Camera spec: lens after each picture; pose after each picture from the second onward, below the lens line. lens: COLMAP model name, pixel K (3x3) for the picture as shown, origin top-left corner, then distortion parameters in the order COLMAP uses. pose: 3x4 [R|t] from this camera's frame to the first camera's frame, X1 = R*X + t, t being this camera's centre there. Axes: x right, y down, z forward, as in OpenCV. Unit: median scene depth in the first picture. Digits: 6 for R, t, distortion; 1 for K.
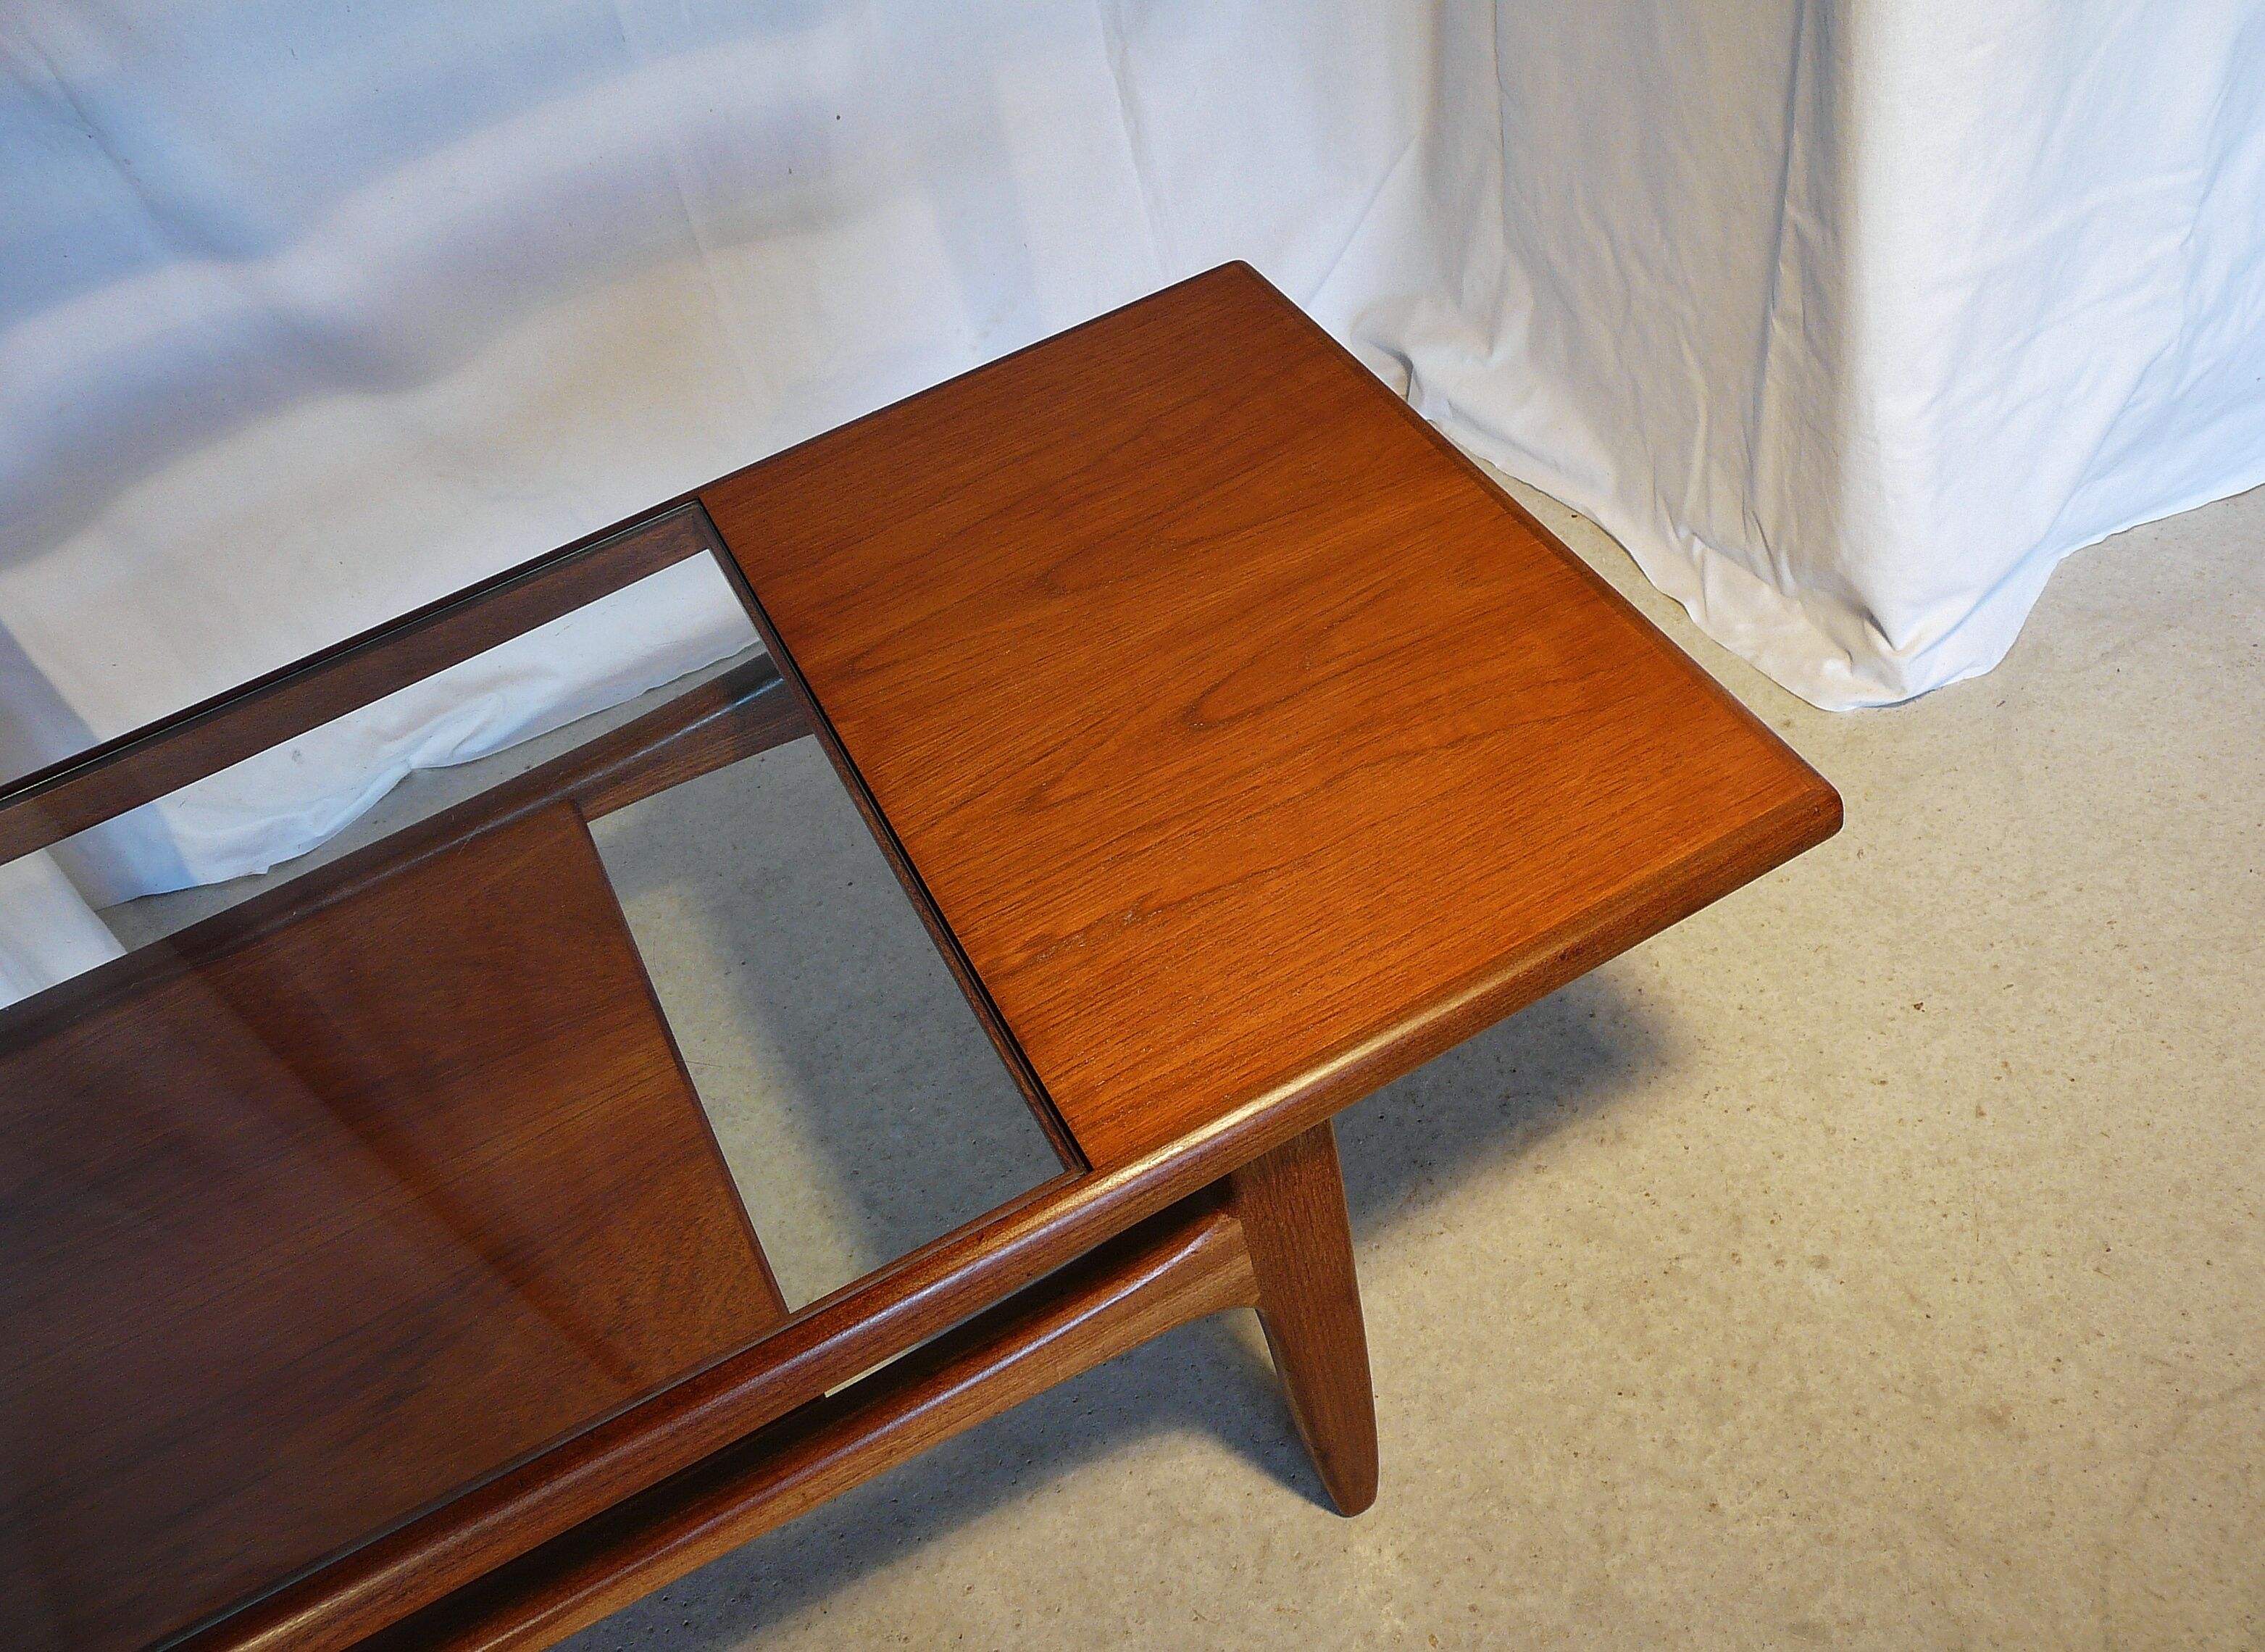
lens RADIAL K [[2119.0, 0, 1120.4], [0, 2119.0, 827.0], [0, 0, 1]] dist [-0.031355, 0.000000]
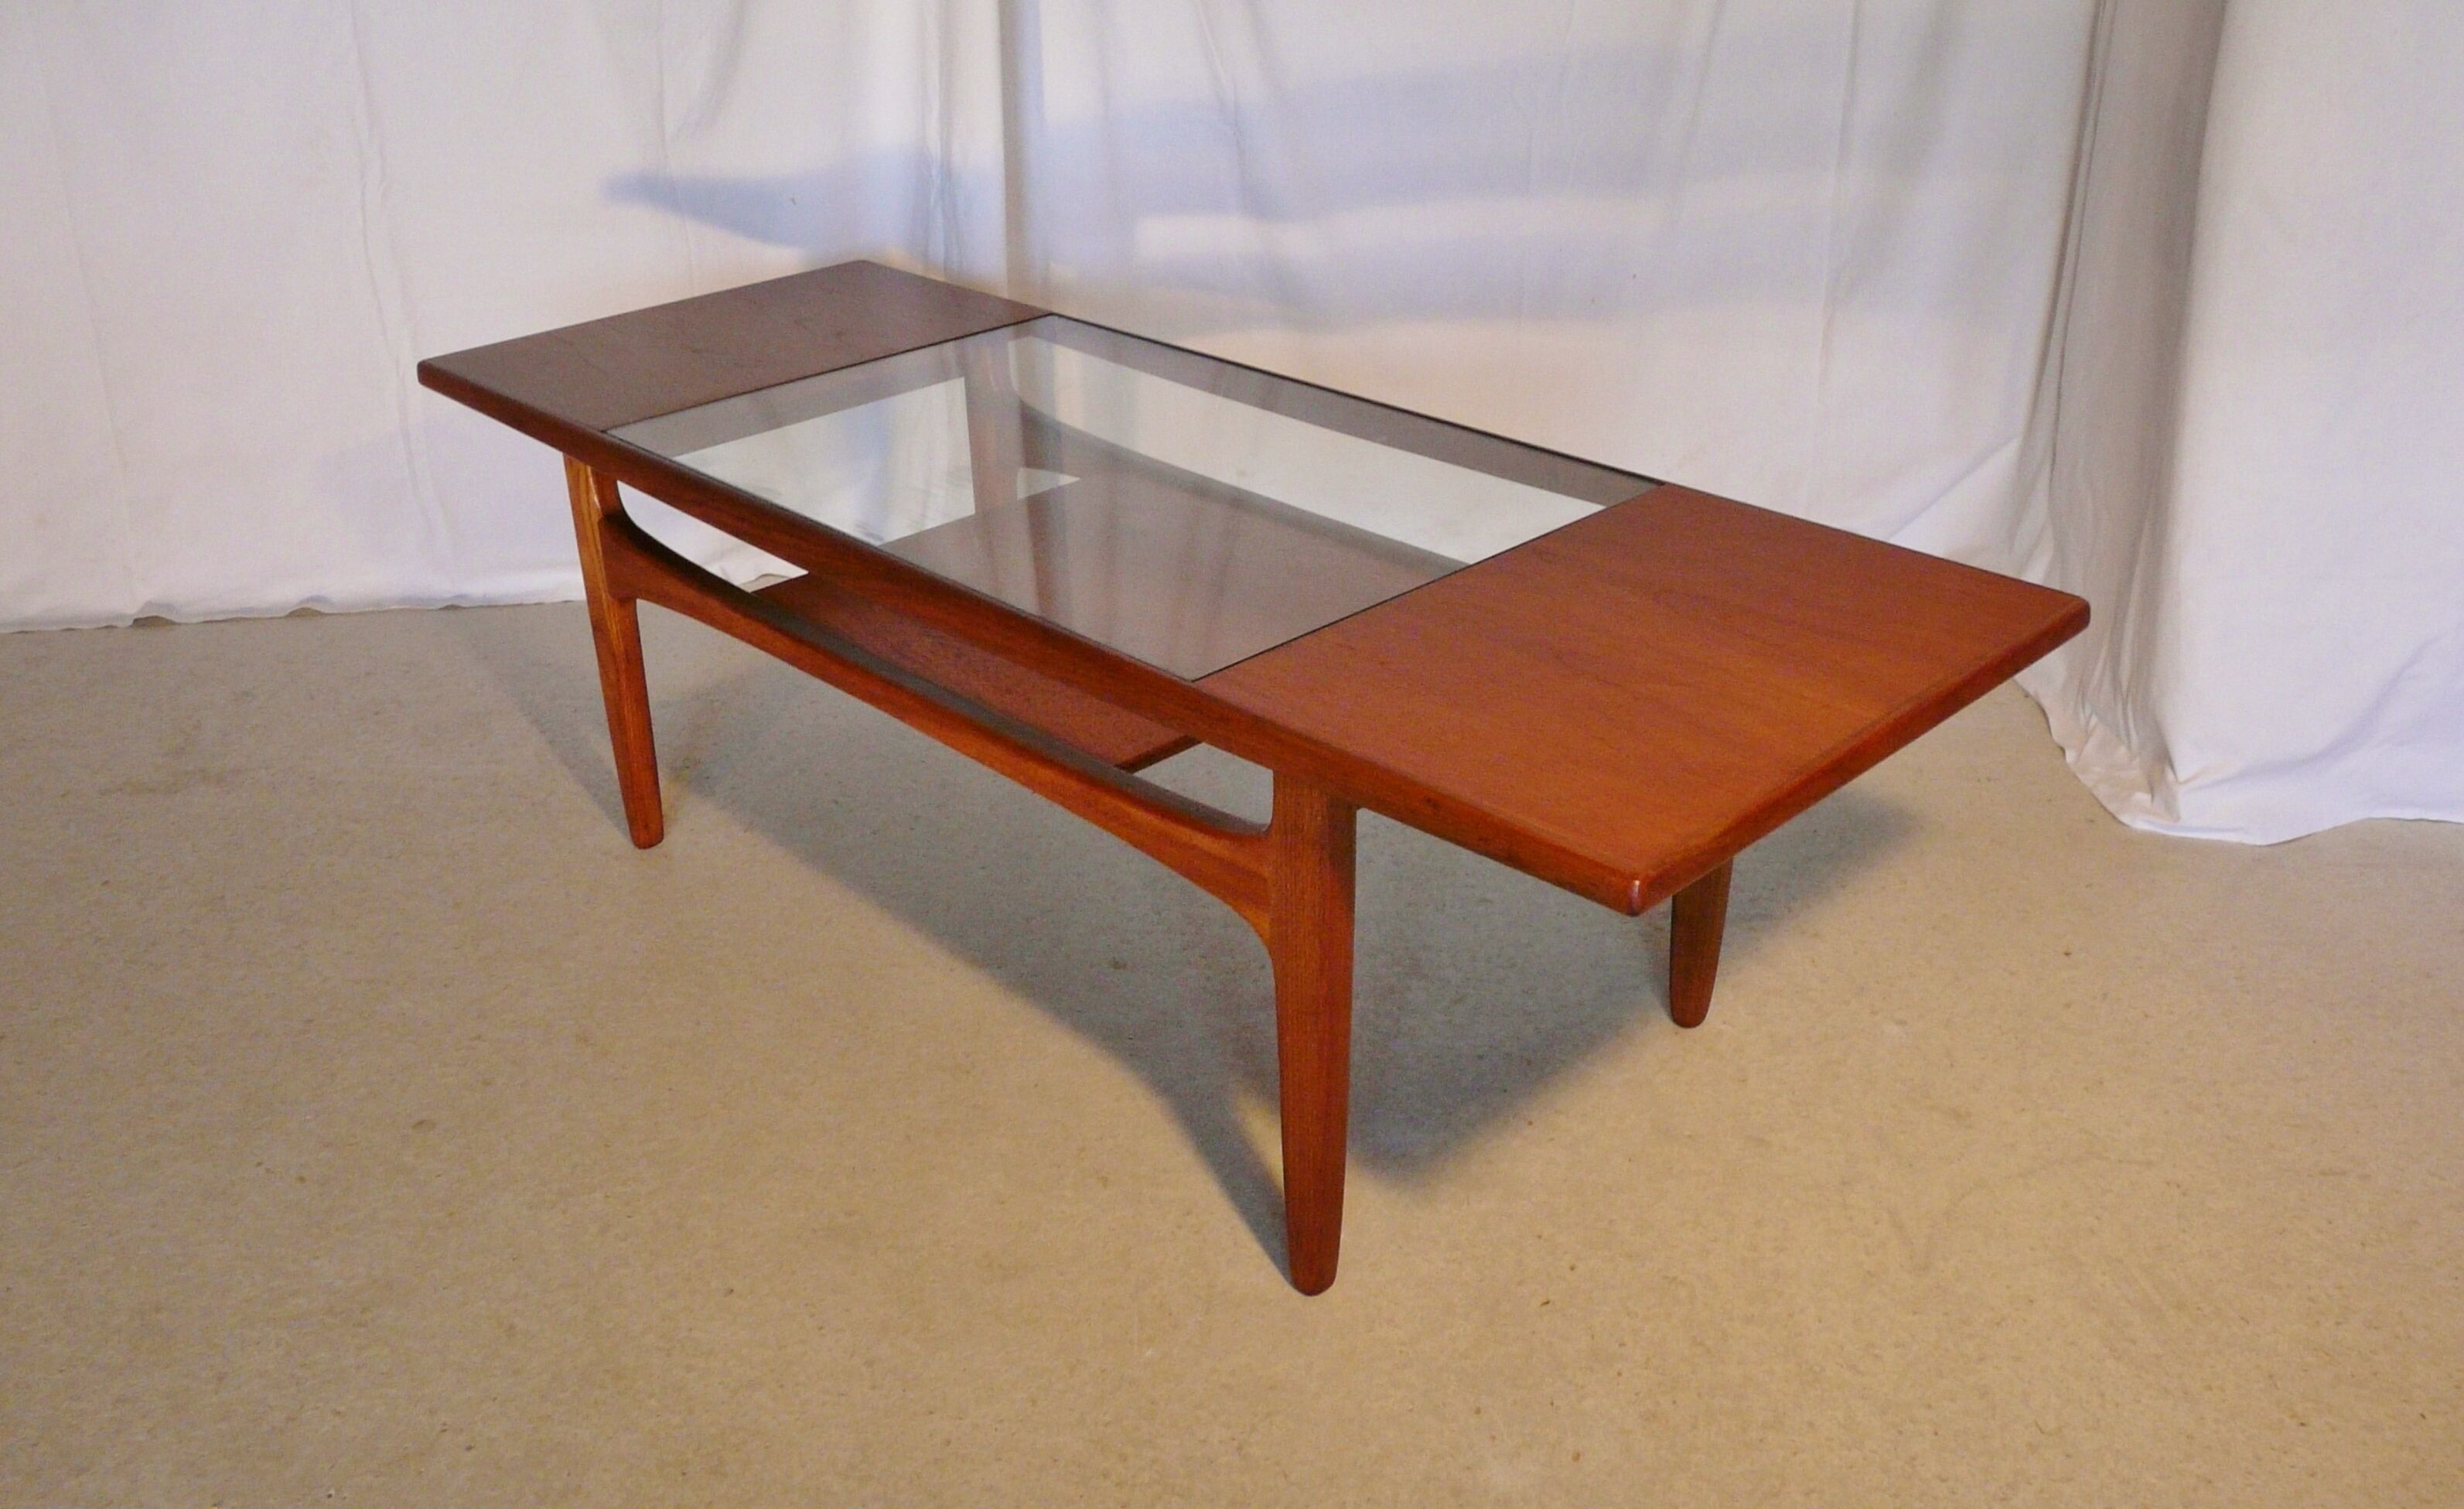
lens RADIAL K [[2092.6, 0, 1196.6], [0, 2092.6, 653.4], [0, 0, 1]] dist [-0.057381, 0.070517]
pose [[0.848092, 0.346106, -0.401188, 0.420952], [-0.459010, 0.858142, -0.230003, 0.554416], [0.264671, 0.379213, 0.886649, -0.483363]]
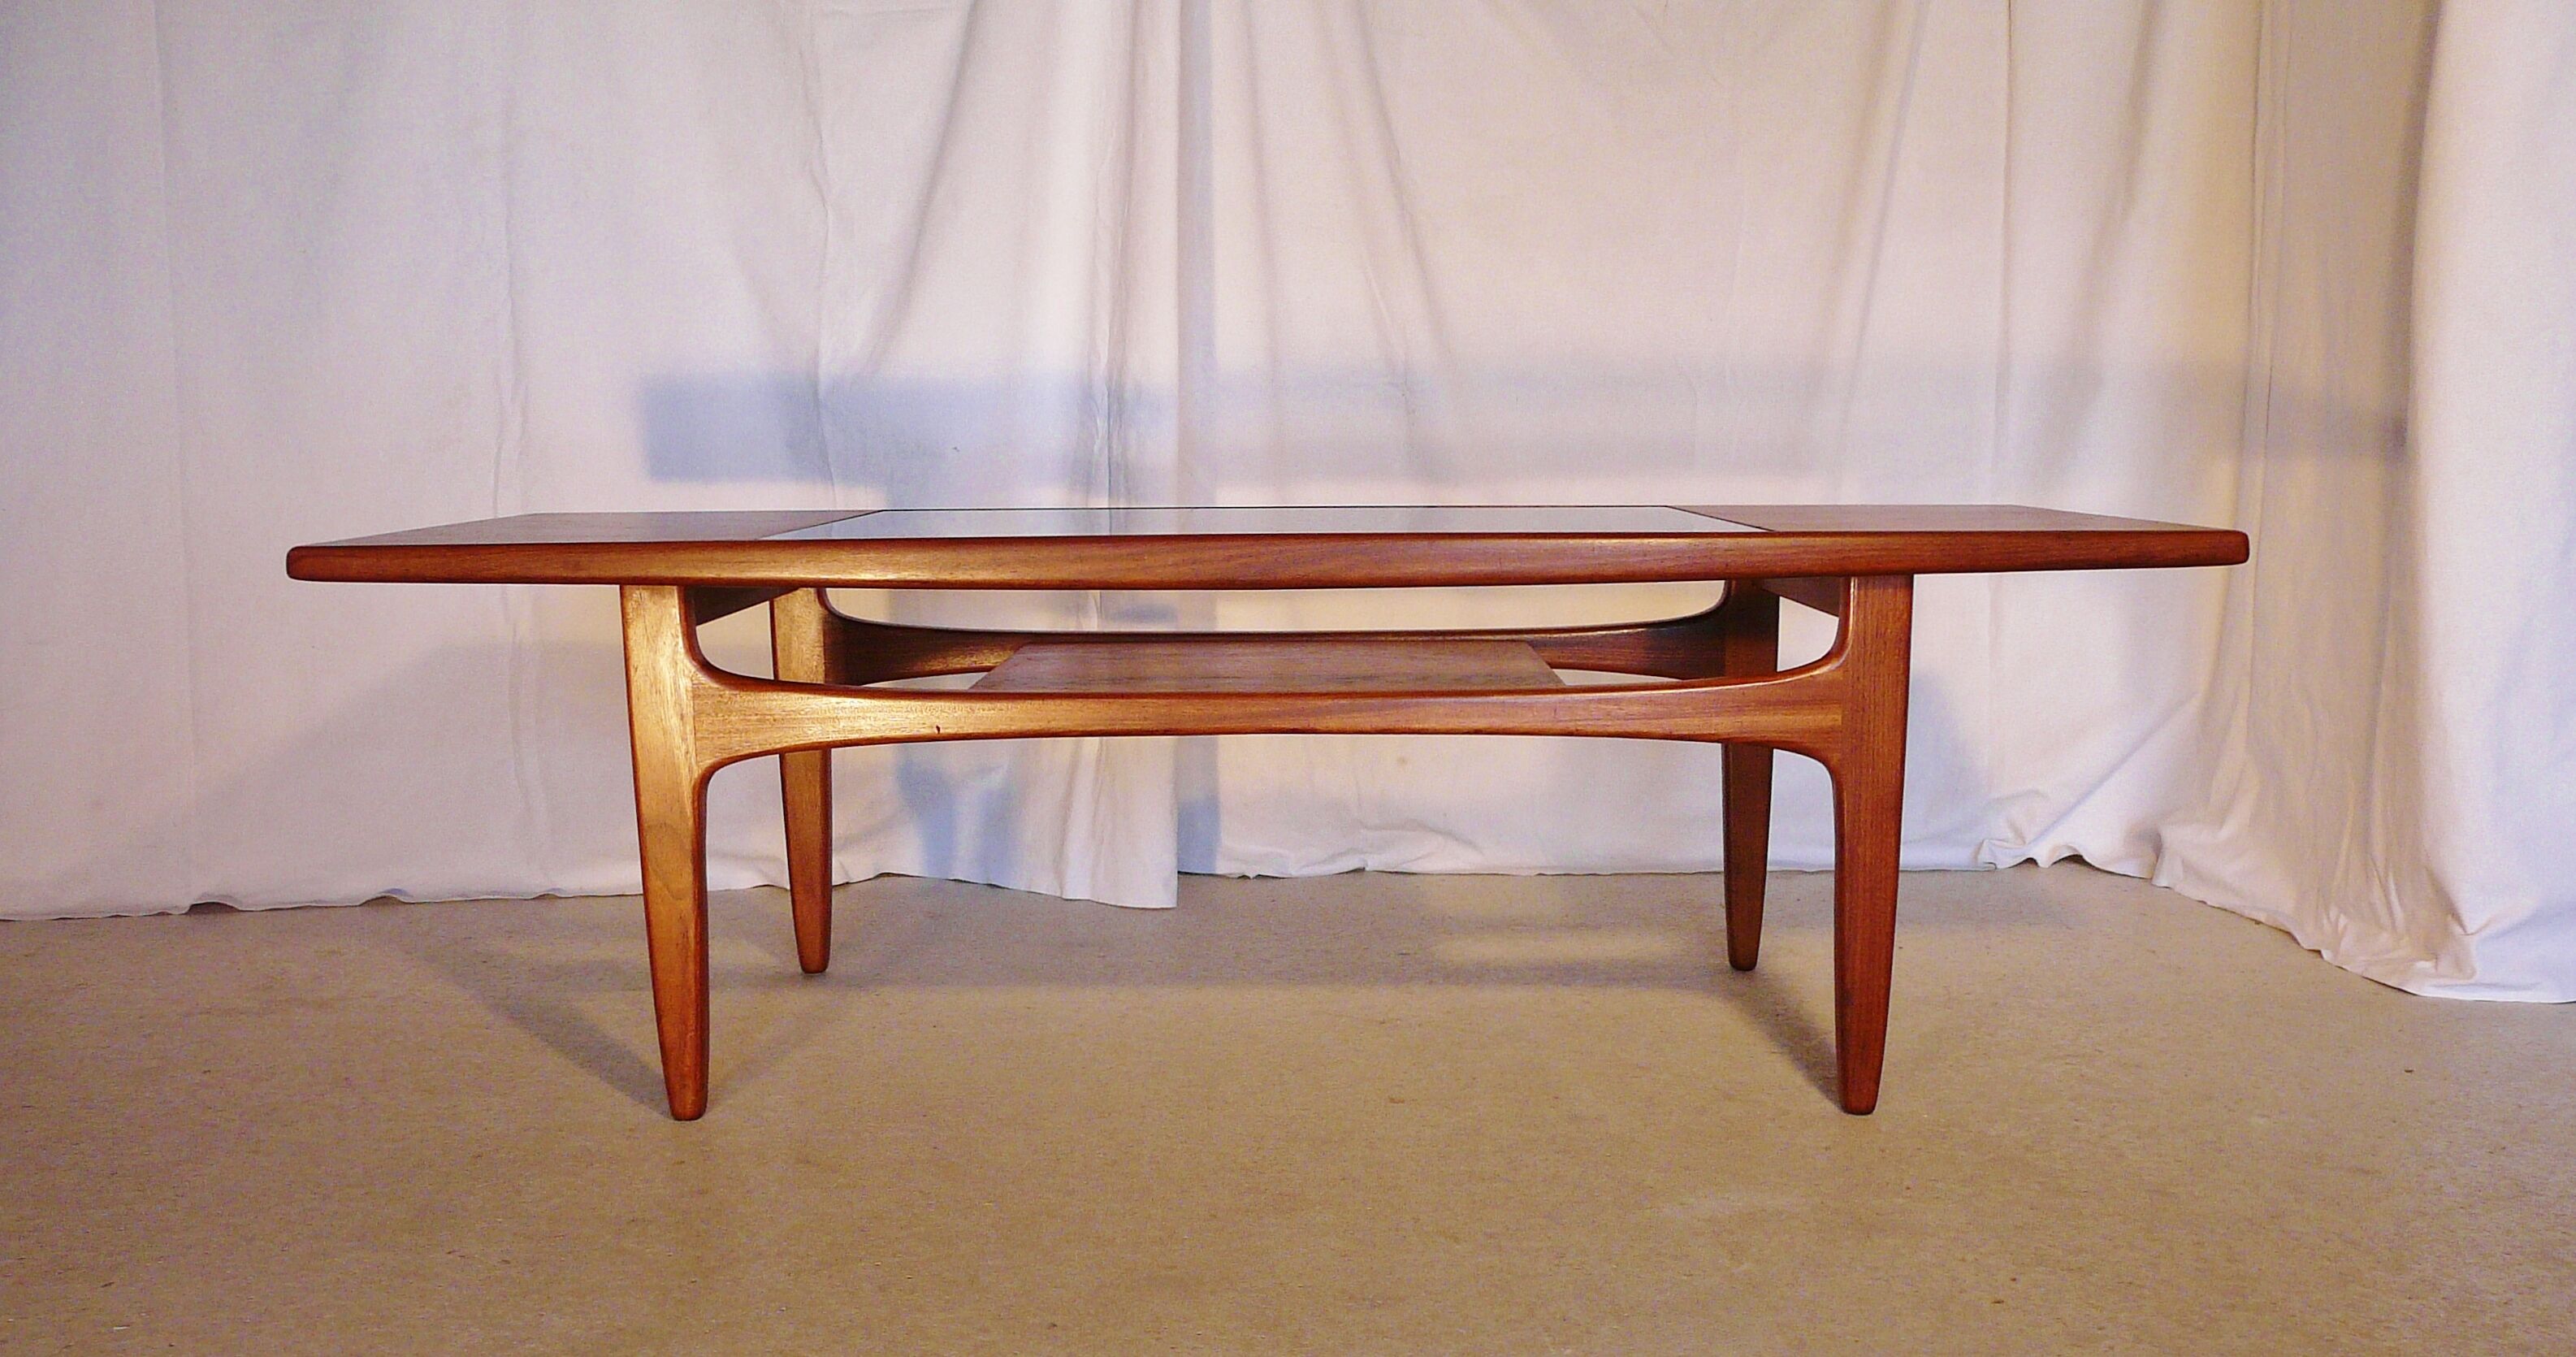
lens RADIAL K [[2185.7, 0, 1255.3], [0, 2185.7, 757.0], [0, 0, 1]] dist [-0.067680, 0.076018]
pose [[0.877608, 0.228646, -0.421338, 0.307819], [-0.428578, 0.767995, -0.475925, 0.976737], [0.214767, 0.598251, 0.771991, -0.312726]]
